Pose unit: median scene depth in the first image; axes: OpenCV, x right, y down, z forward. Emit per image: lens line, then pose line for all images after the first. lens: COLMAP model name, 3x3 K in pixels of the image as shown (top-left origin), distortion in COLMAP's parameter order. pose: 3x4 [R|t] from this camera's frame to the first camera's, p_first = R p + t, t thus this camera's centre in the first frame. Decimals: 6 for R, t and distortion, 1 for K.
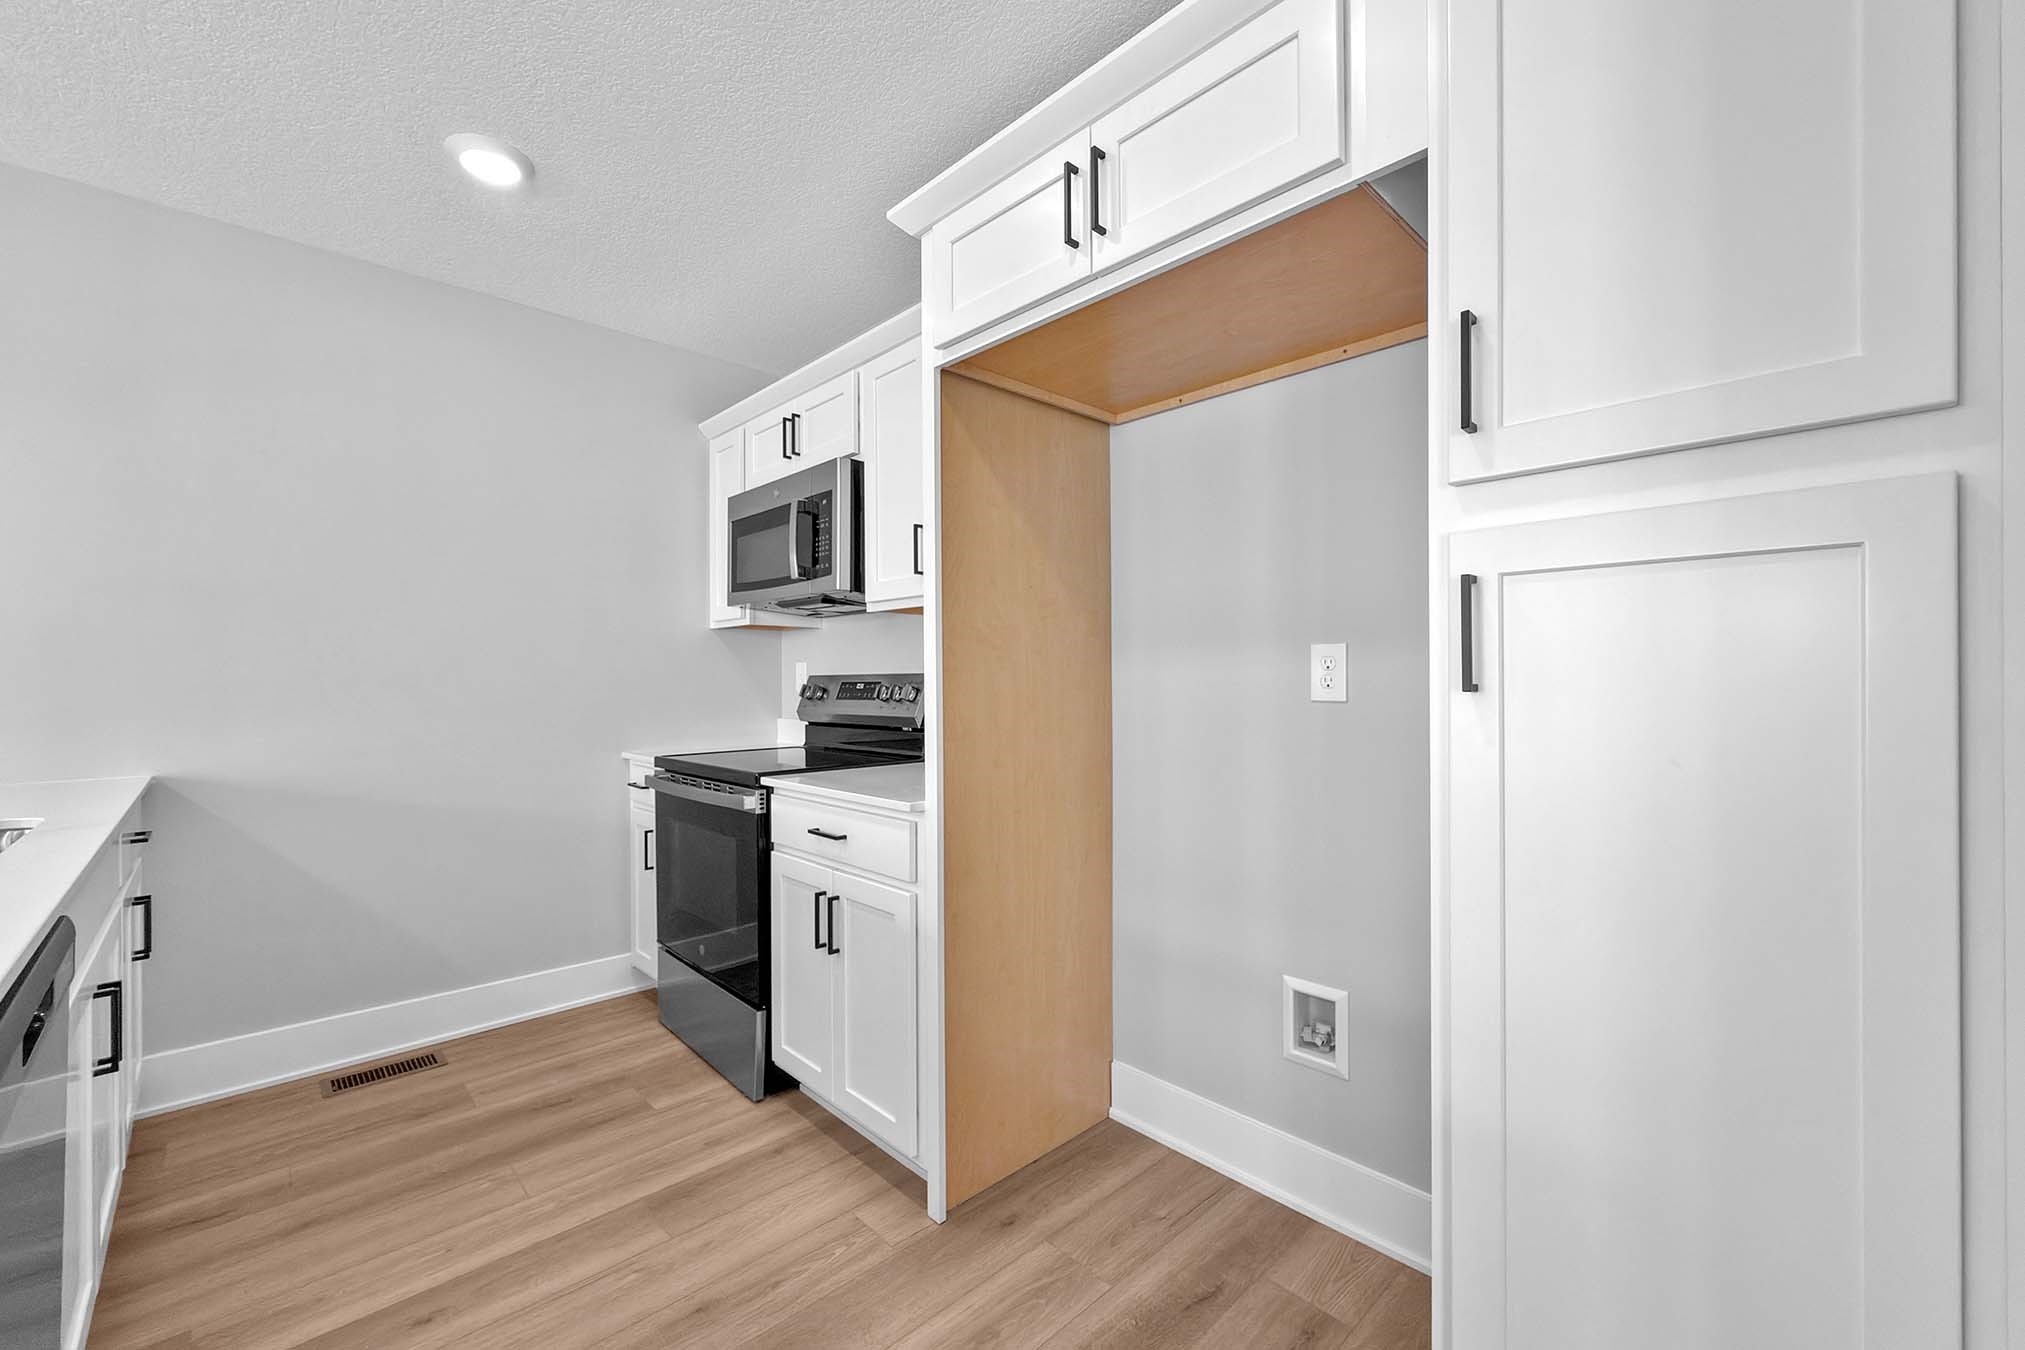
lens RADIAL K [[810.8, 0, 1010.2], [0, 810.8, 684.1], [0, 0, 1]] dist [0.000388, 0.000144]
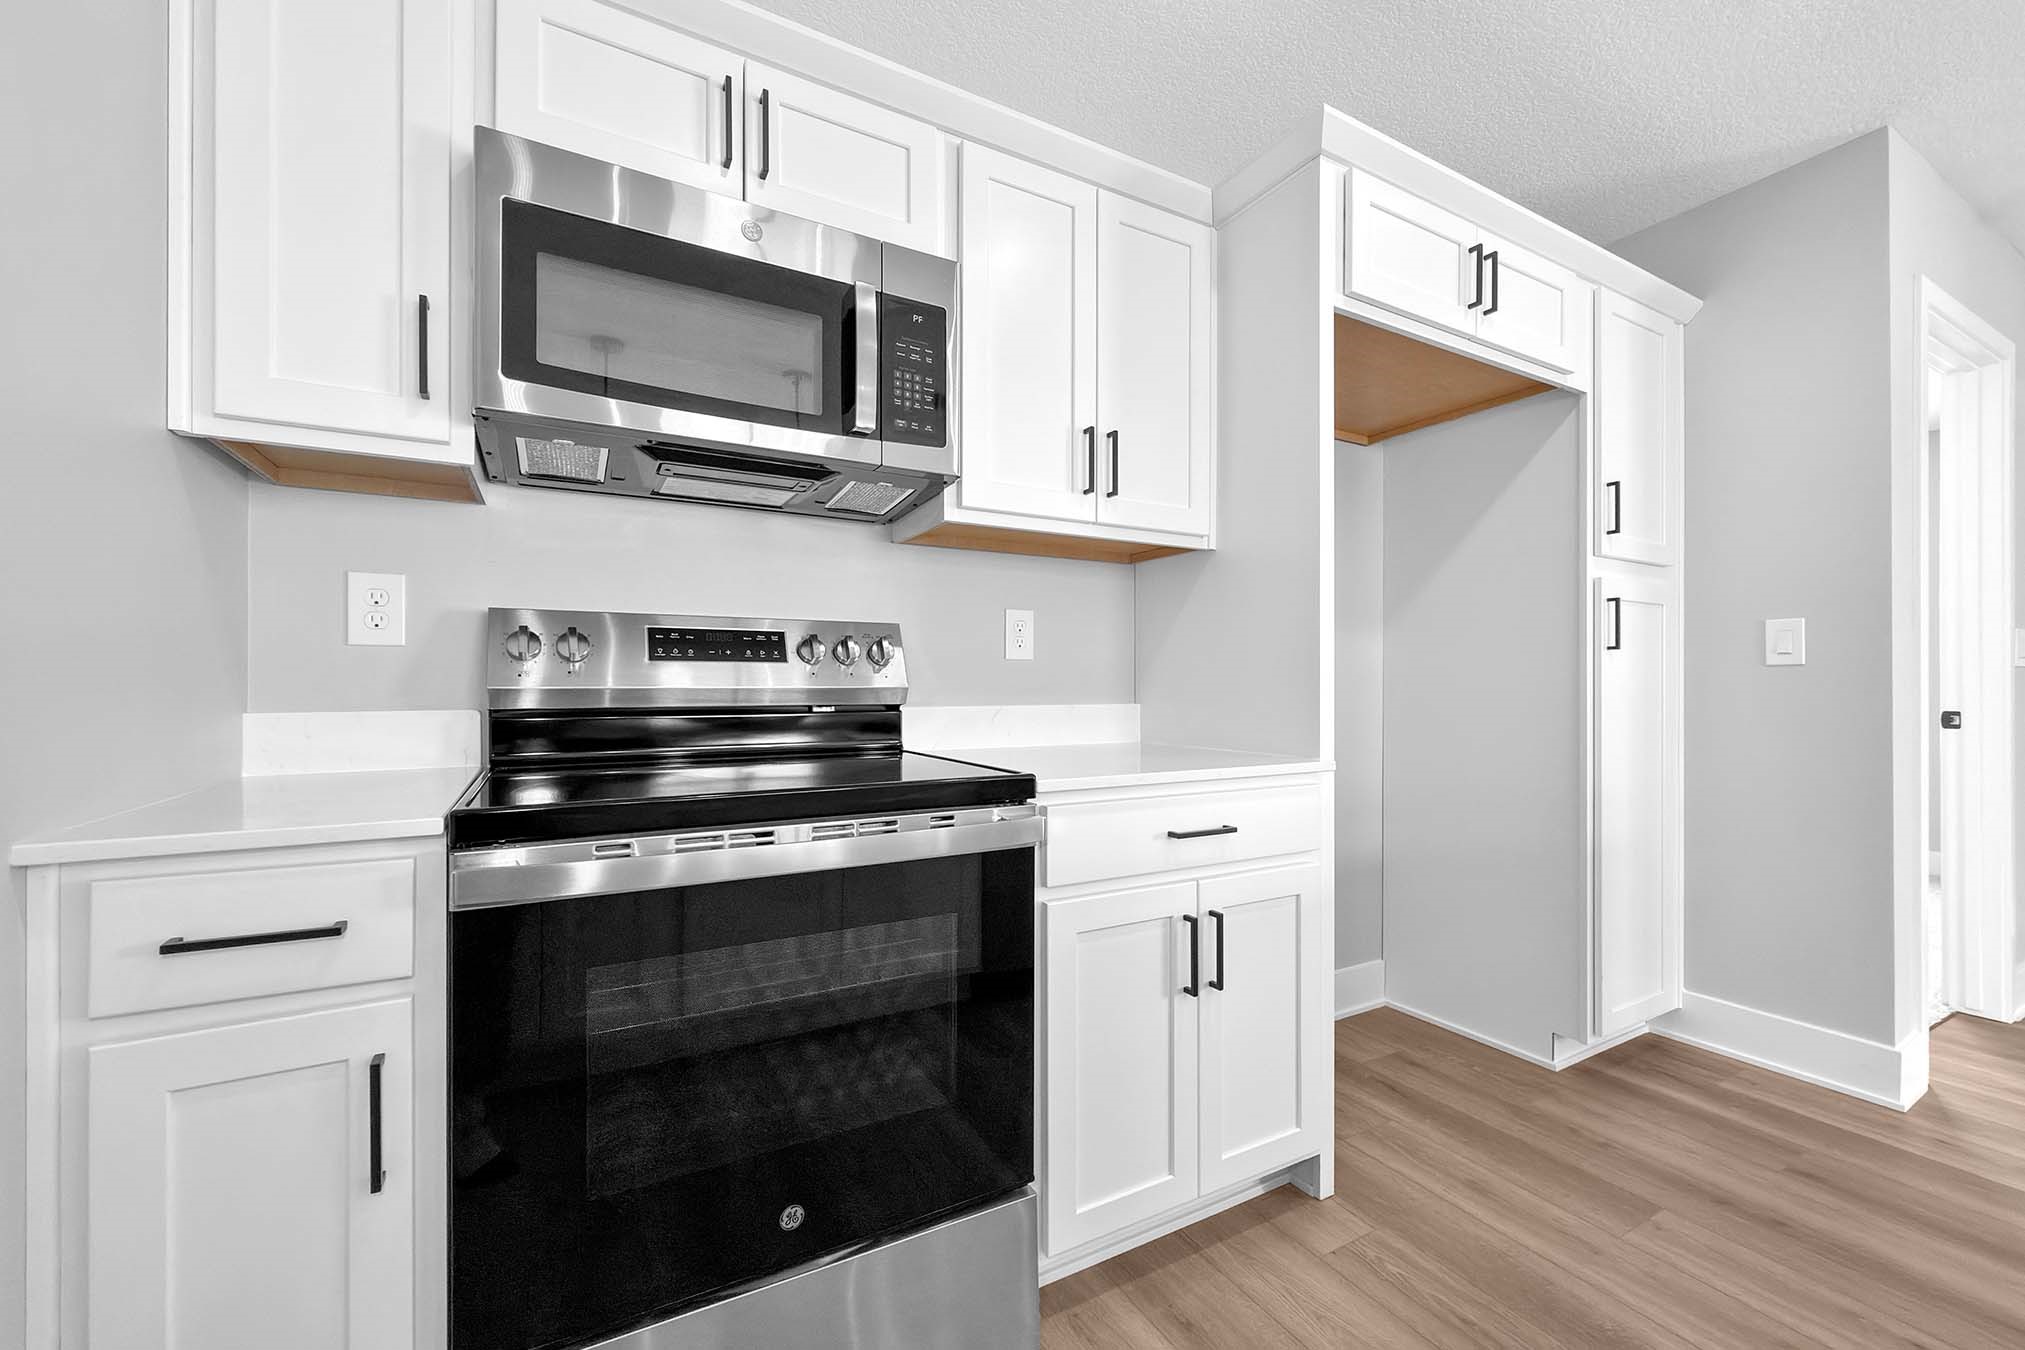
lens RADIAL K [[805.5, 0, 1008.4], [0, 805.5, 682.1], [0, 0, 1]] dist [-0.000722, -0.000018]
pose [[0.245689, 0.007743, 0.969318, -0.769314], [0.001225, 0.999965, -0.008298, 0.043871], [-0.969348, 0.003226, 0.245671, 0.782239]]
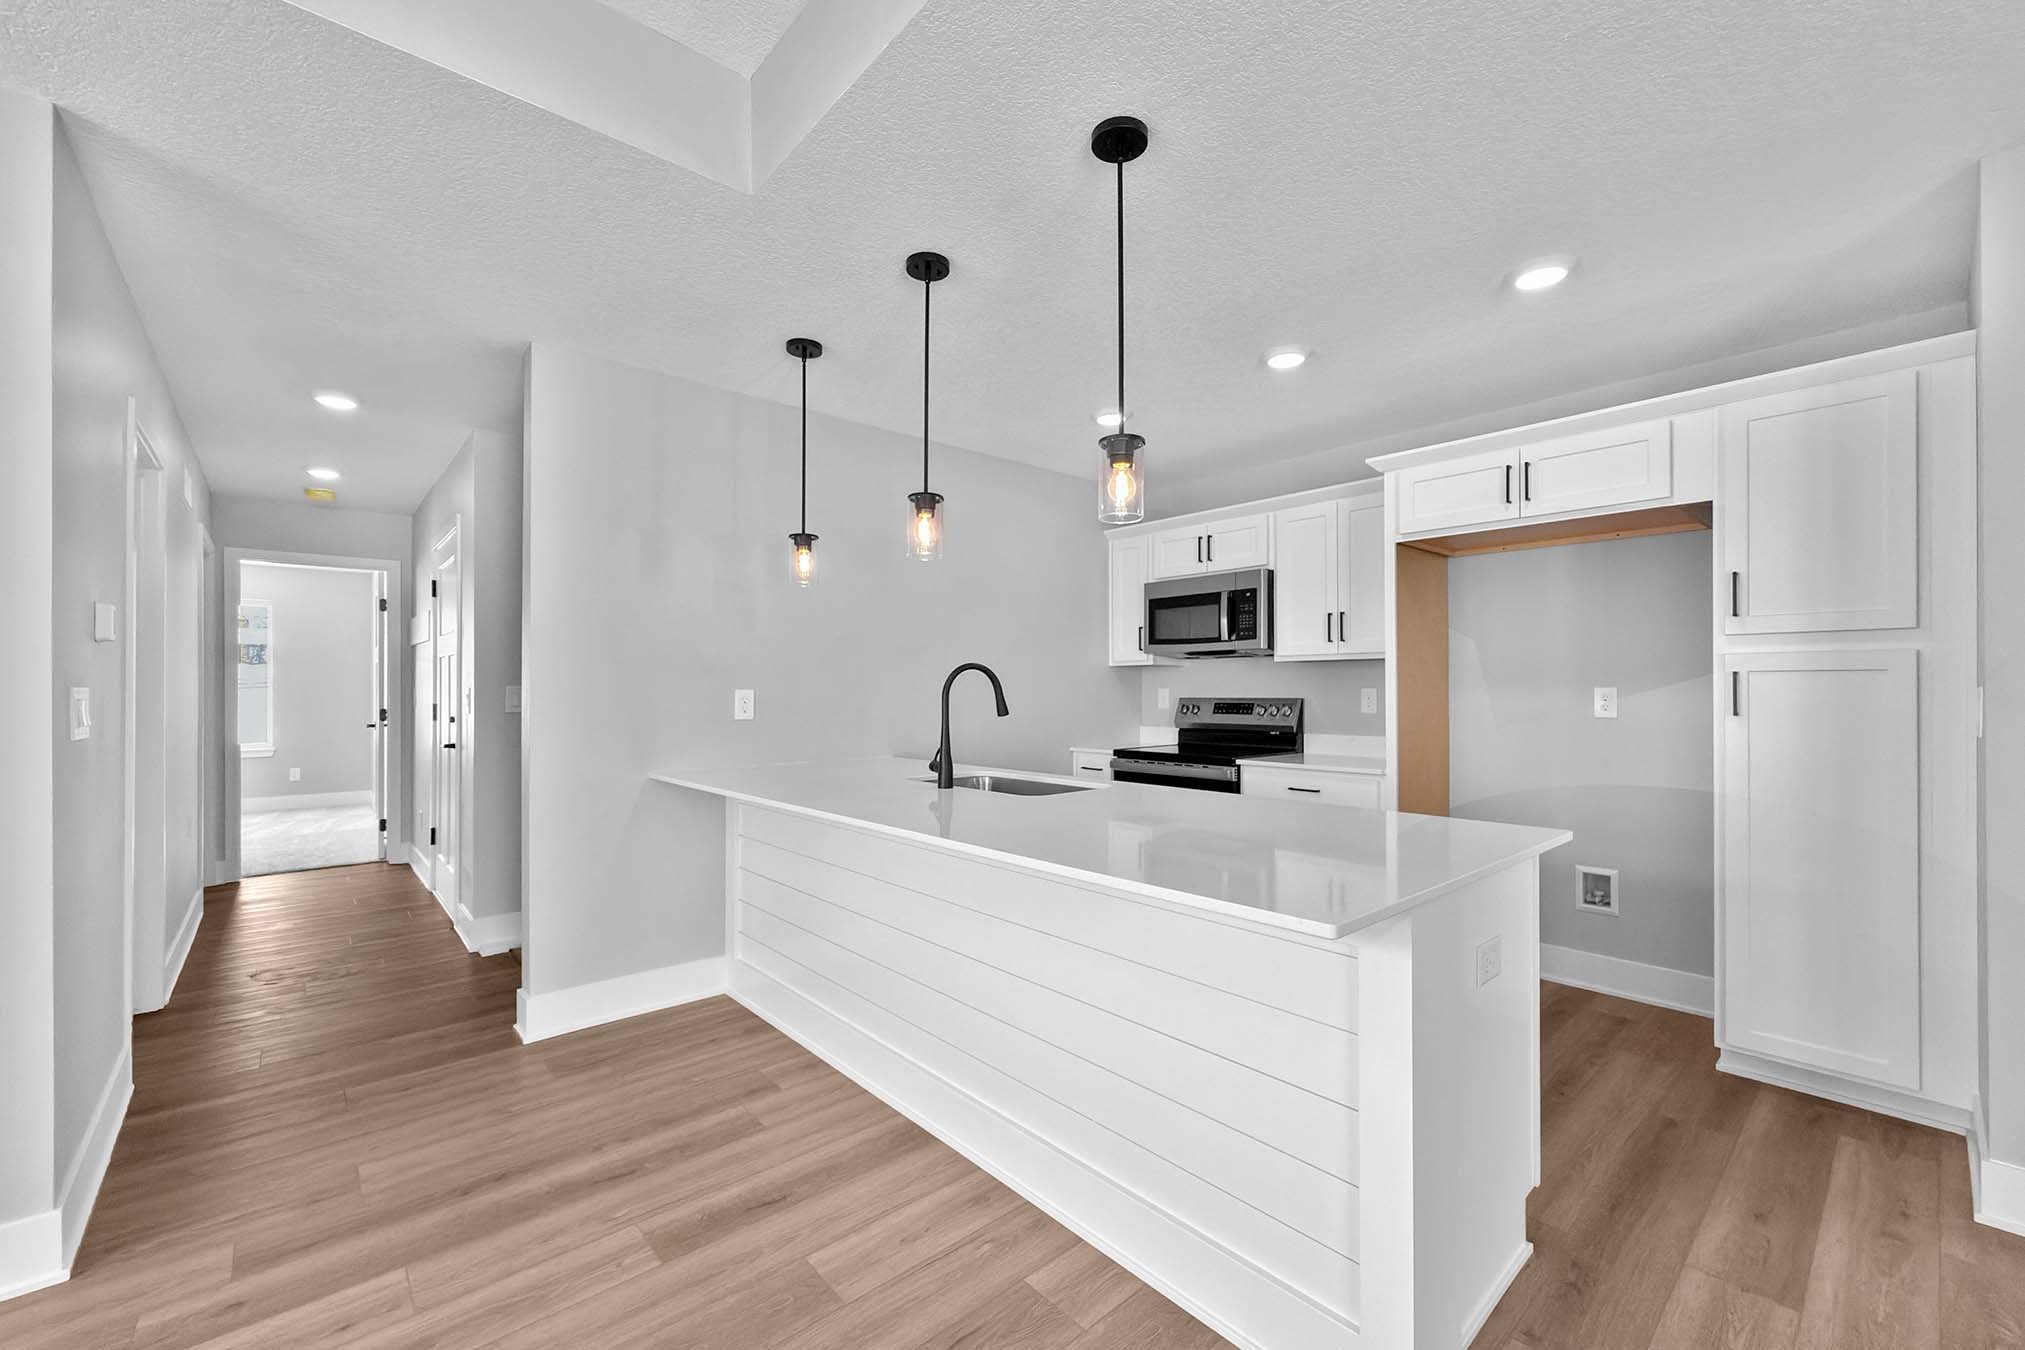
lens RADIAL K [[810.8, 0, 1010.2], [0, 810.8, 684.1], [0, 0, 1]] dist [0.000388, 0.000144]
pose [[0.999421, 0.003860, -0.033804, -0.647133], [-0.004268, 0.999919, -0.012007, -0.019841], [0.033755, 0.012145, 0.999356, -0.652225]]
